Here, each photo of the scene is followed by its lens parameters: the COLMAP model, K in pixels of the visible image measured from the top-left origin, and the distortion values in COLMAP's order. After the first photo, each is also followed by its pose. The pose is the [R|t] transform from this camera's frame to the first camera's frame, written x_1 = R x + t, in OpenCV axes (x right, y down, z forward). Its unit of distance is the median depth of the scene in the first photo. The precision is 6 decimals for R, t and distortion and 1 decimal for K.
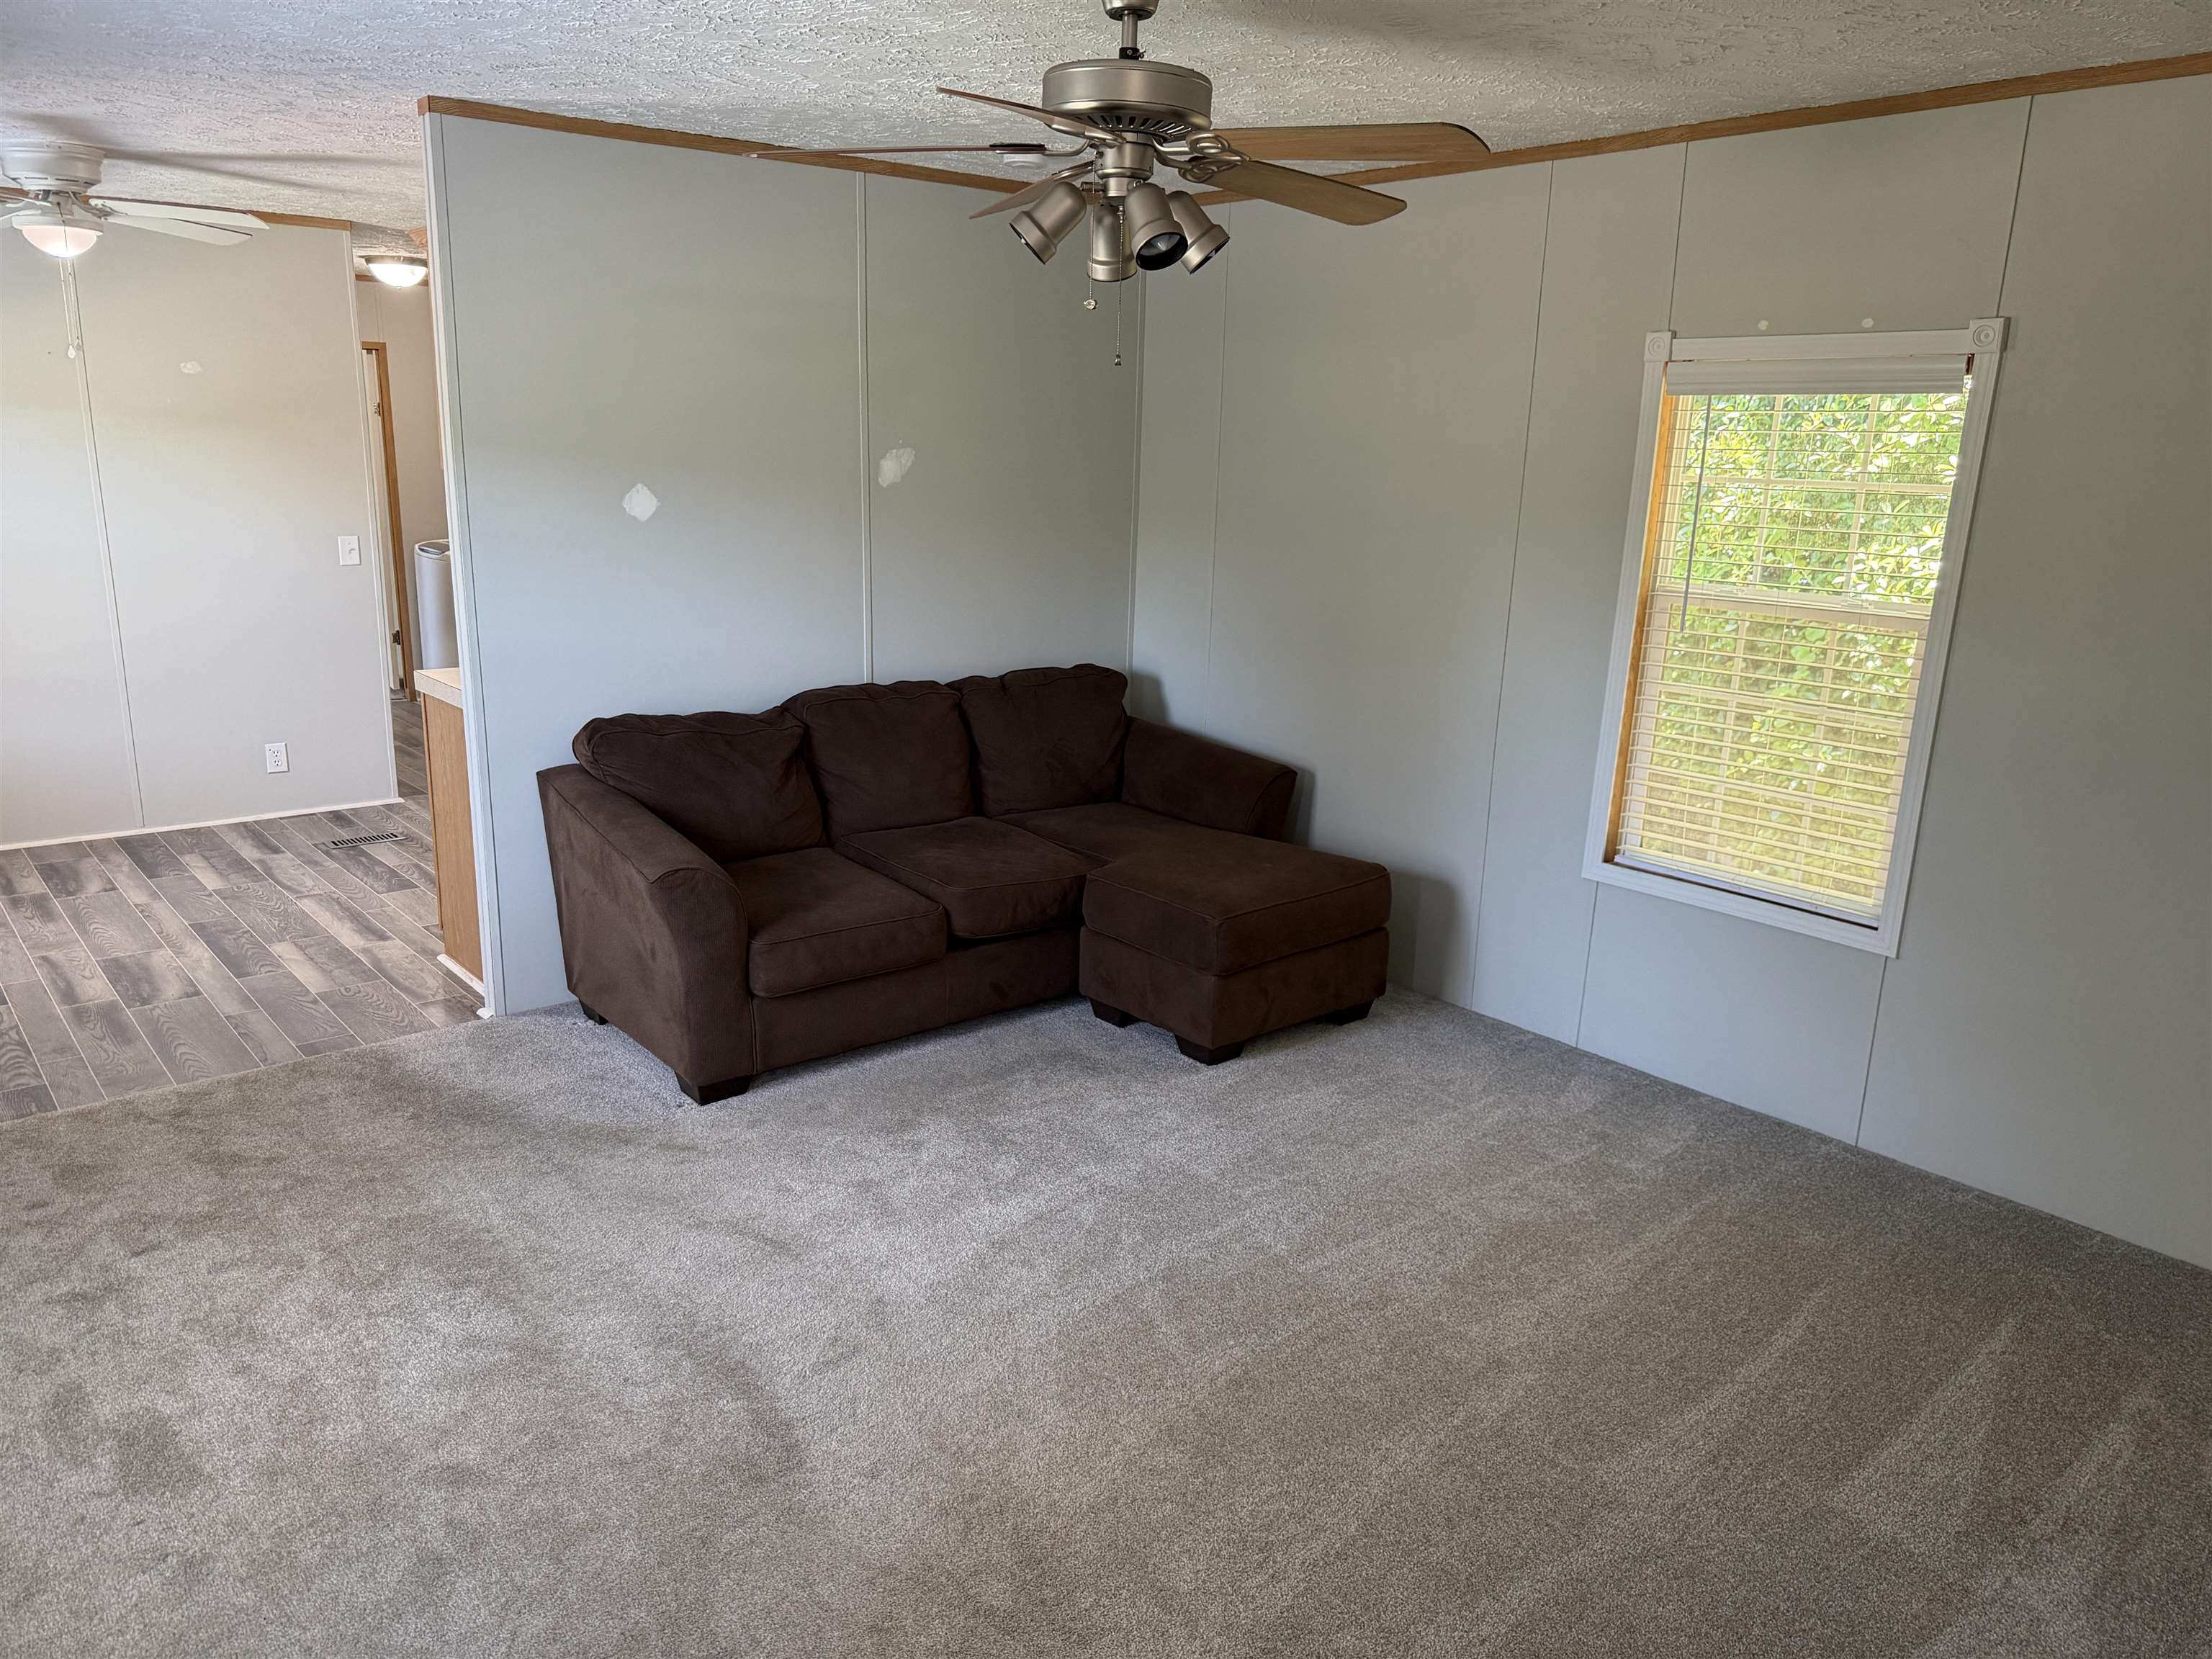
lens RADIAL K [[1564.9, 0, 1097.7], [0, 1564.9, 813.5], [0, 0, 1]] dist [0.065890, -0.080810]
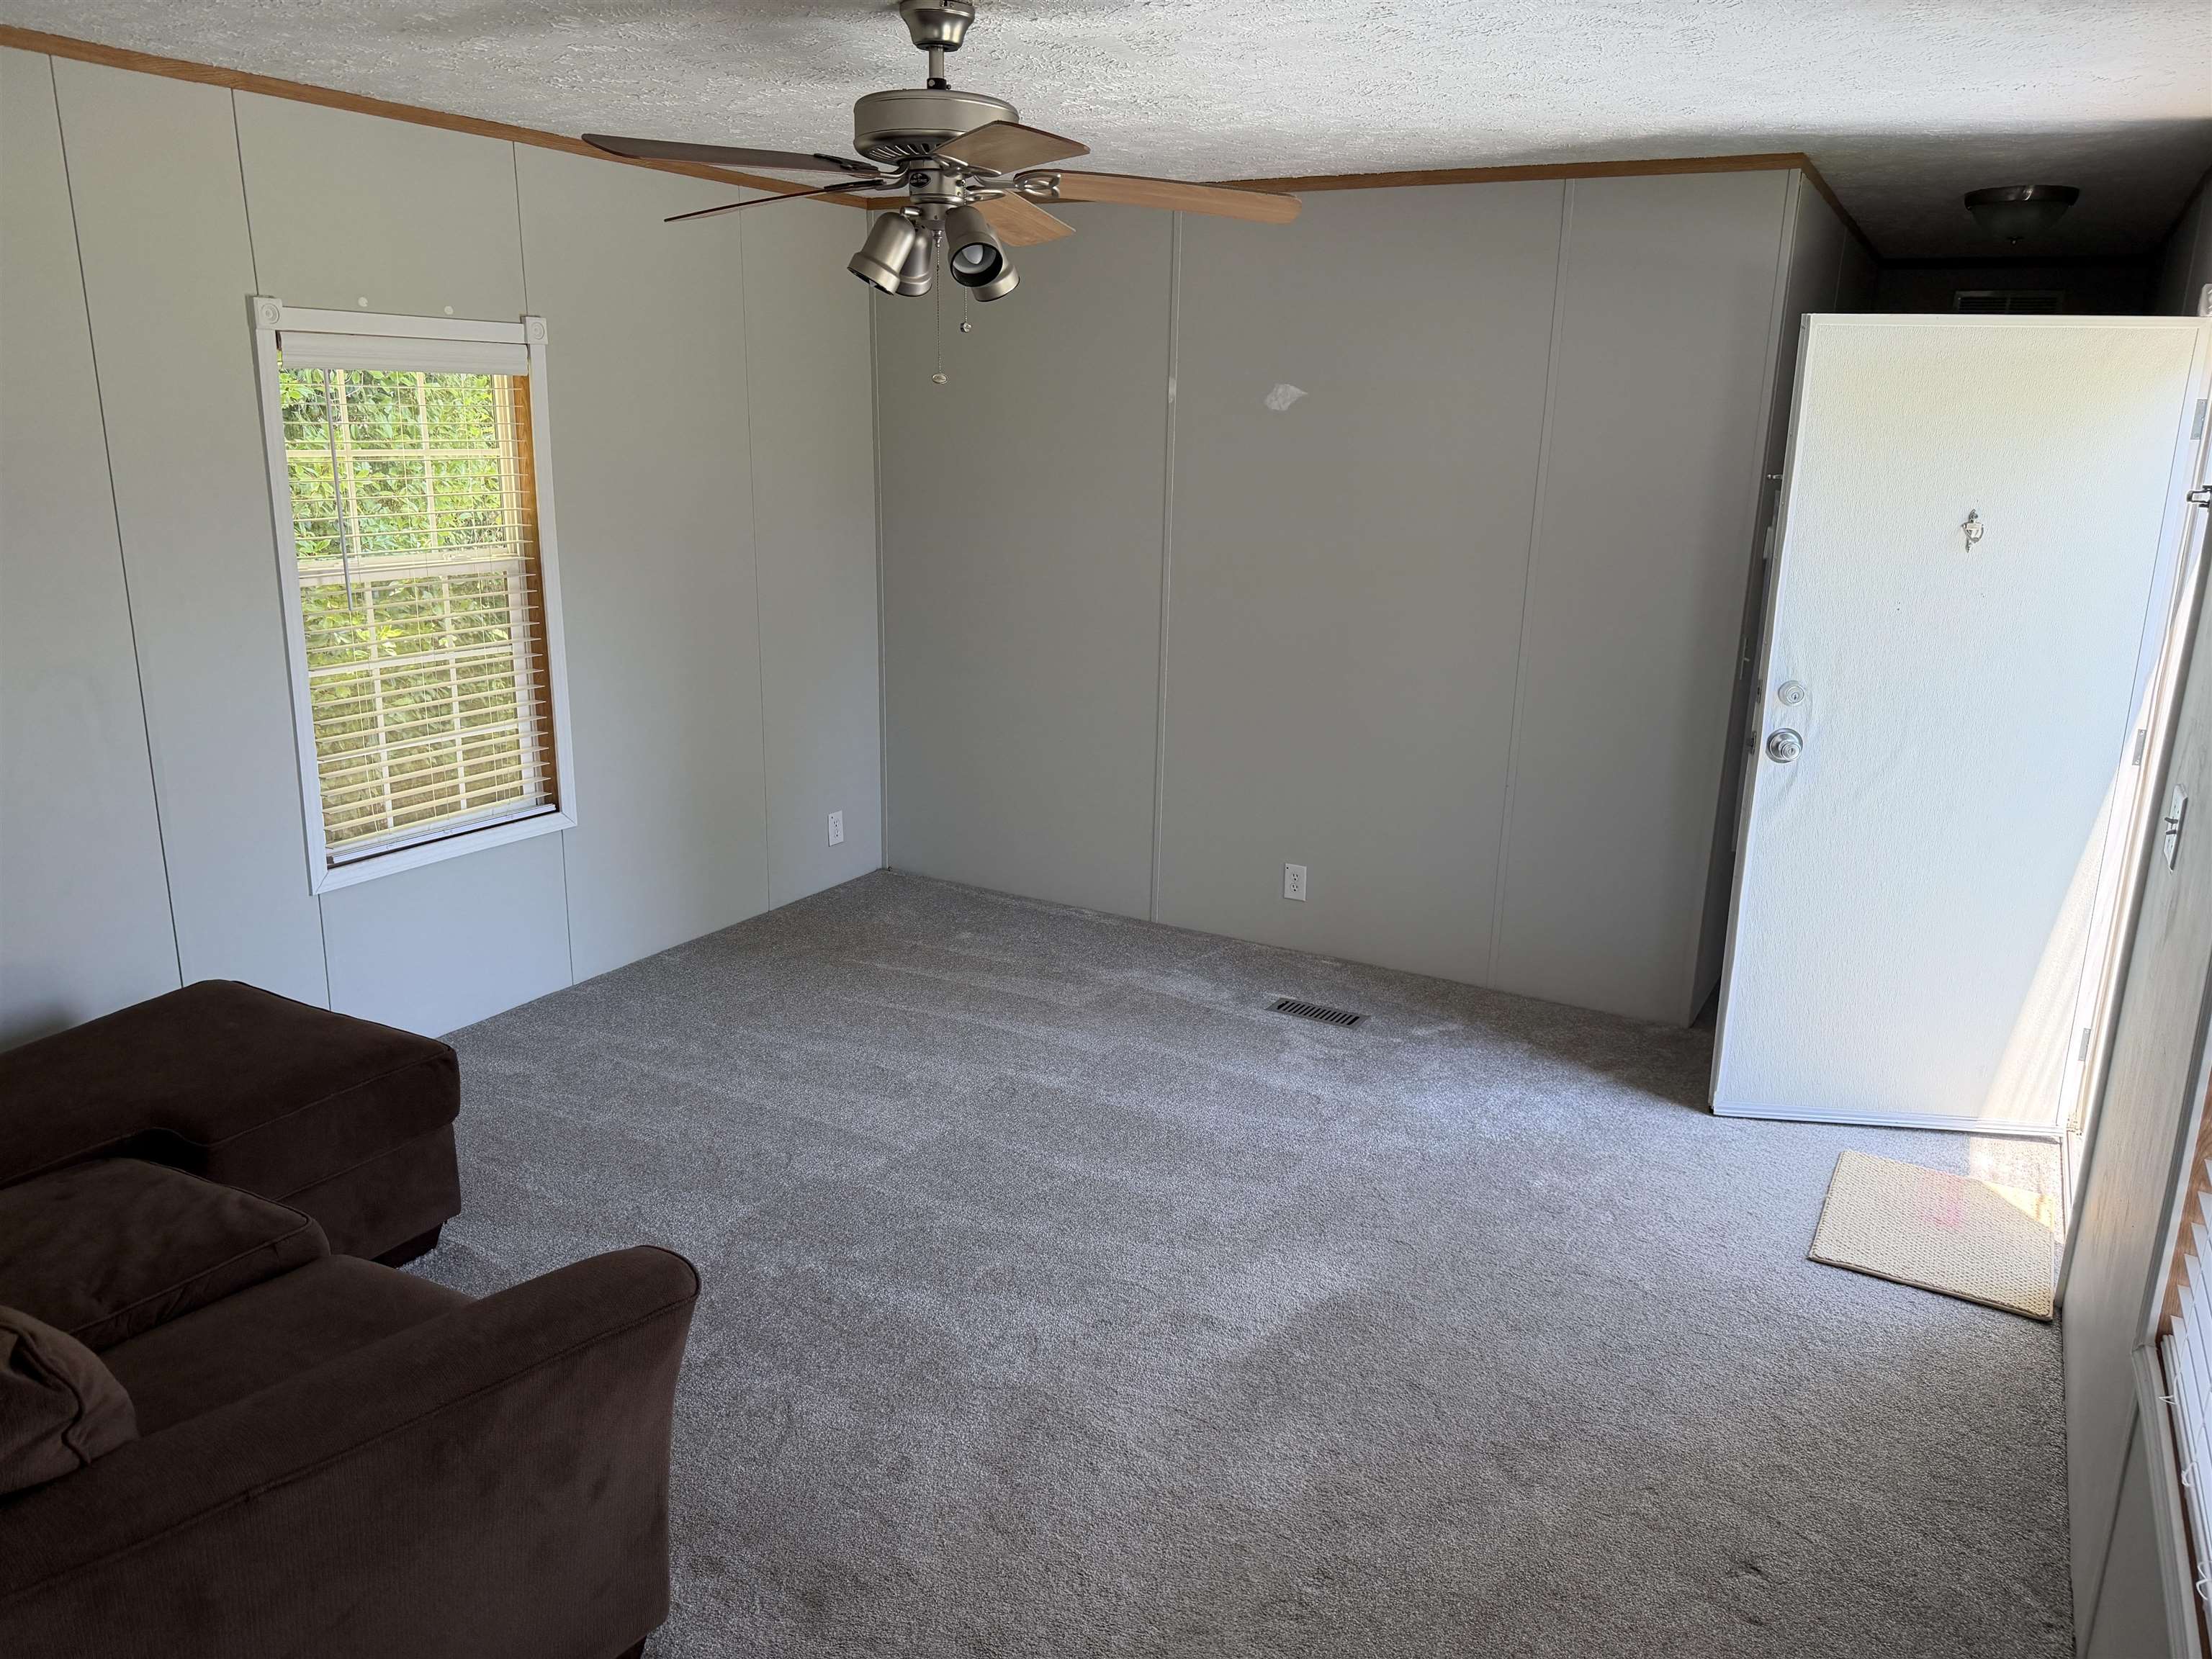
lens RADIAL K [[1564.9, 0, 1112.3], [0, 1564.9, 829.9], [0, 0, 1]] dist [0.065890, -0.080810]
pose [[-0.365208, -0.266913, 0.891841, -0.752359], [0.186844, 0.917504, 0.351106, -0.259490], [-0.911982, 0.294862, -0.285209, 0.934410]]
